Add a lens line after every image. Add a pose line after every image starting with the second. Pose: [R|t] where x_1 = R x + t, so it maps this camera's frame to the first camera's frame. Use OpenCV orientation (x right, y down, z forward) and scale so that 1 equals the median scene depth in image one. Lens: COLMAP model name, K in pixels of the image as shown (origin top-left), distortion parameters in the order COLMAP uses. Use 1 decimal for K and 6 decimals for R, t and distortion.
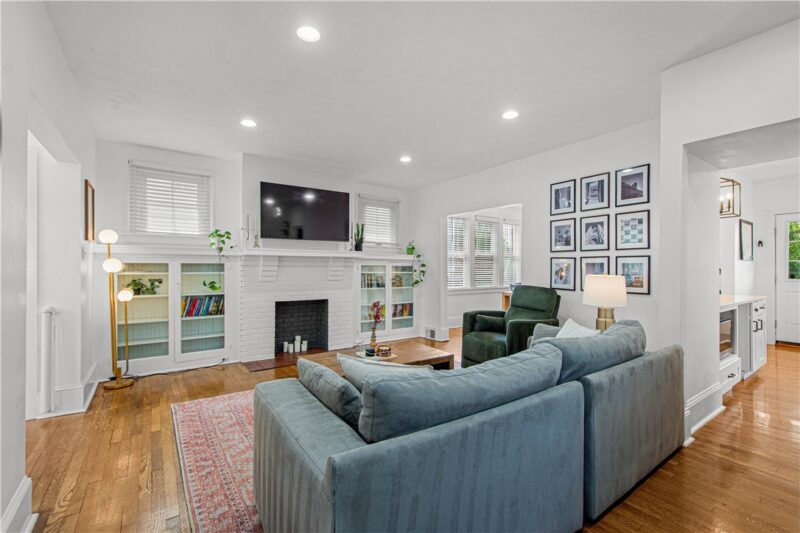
lens RADIAL K [[350.3, 0, 400.2], [0, 350.3, 263.2], [0, 0, 1]] dist [-0.003160, -0.000538]
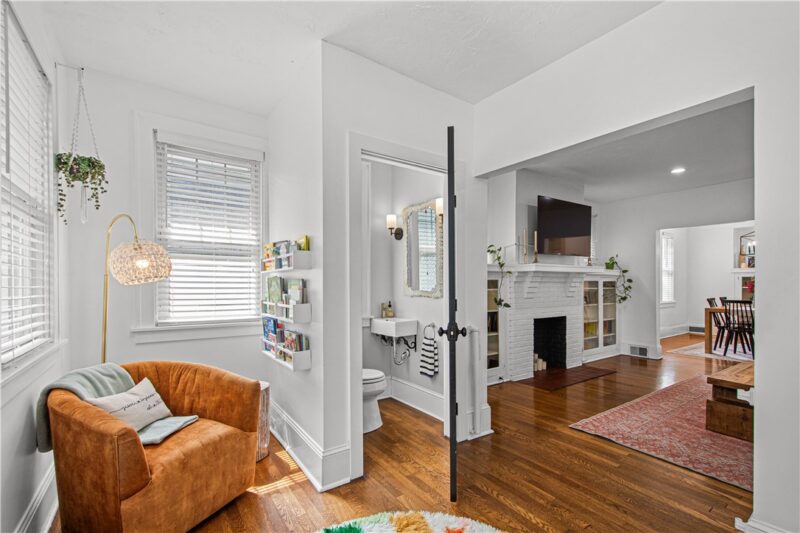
lens RADIAL K [[350.3, 0, 401.3], [0, 350.3, 284.5], [0, 0, 1]] dist [-0.003160, -0.000538]
pose [[0.999642, -0.003633, -0.026512, -0.745871], [0.004095, 0.999840, 0.017391, -0.005199], [0.026445, -0.017493, 0.999497, 0.015858]]
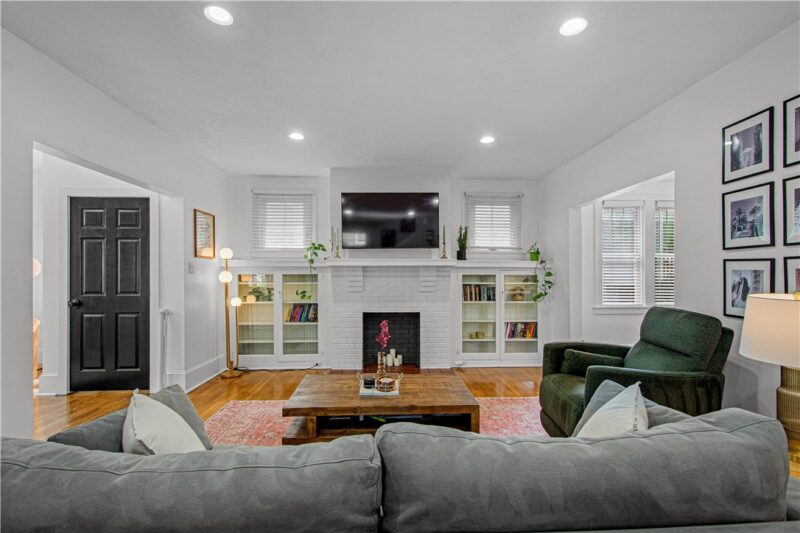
lens RADIAL K [[350.3, 0, 396.6], [0, 350.3, 272.2], [0, 0, 1]] dist [-0.003160, -0.000538]
pose [[0.837736, -0.010107, -0.545982, 0.281627], [0.011548, 0.999933, -0.000792, -0.001789], [0.545953, -0.005642, 0.837797, 0.239098]]
